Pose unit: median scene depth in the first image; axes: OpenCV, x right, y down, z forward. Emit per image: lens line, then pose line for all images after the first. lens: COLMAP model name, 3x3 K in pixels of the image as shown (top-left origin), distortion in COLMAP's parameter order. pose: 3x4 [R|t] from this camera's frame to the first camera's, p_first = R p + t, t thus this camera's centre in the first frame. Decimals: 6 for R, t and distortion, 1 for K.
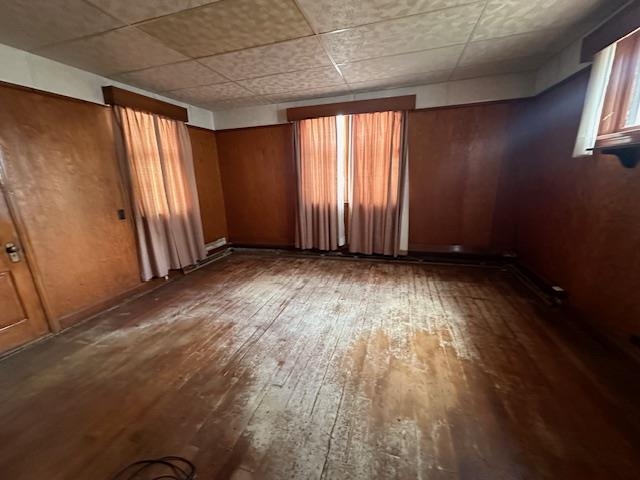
lens RADIAL K [[256.6, 0, 320.8], [0, 256.6, 239.0], [0, 0, 1]] dist [0.000045, 0.000043]
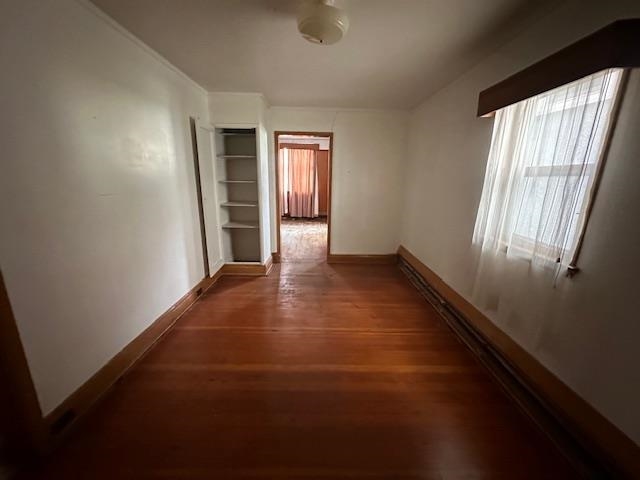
lens RADIAL K [[256.6, 0, 318.8], [0, 256.6, 241.4], [0, 0, 1]] dist [0.000045, 0.000043]
pose [[0.958077, -0.023233, 0.285566, -0.263324], [0.026288, 0.999631, -0.006869, 0.275738], [-0.285301, 0.014088, 0.958334, -1.016254]]
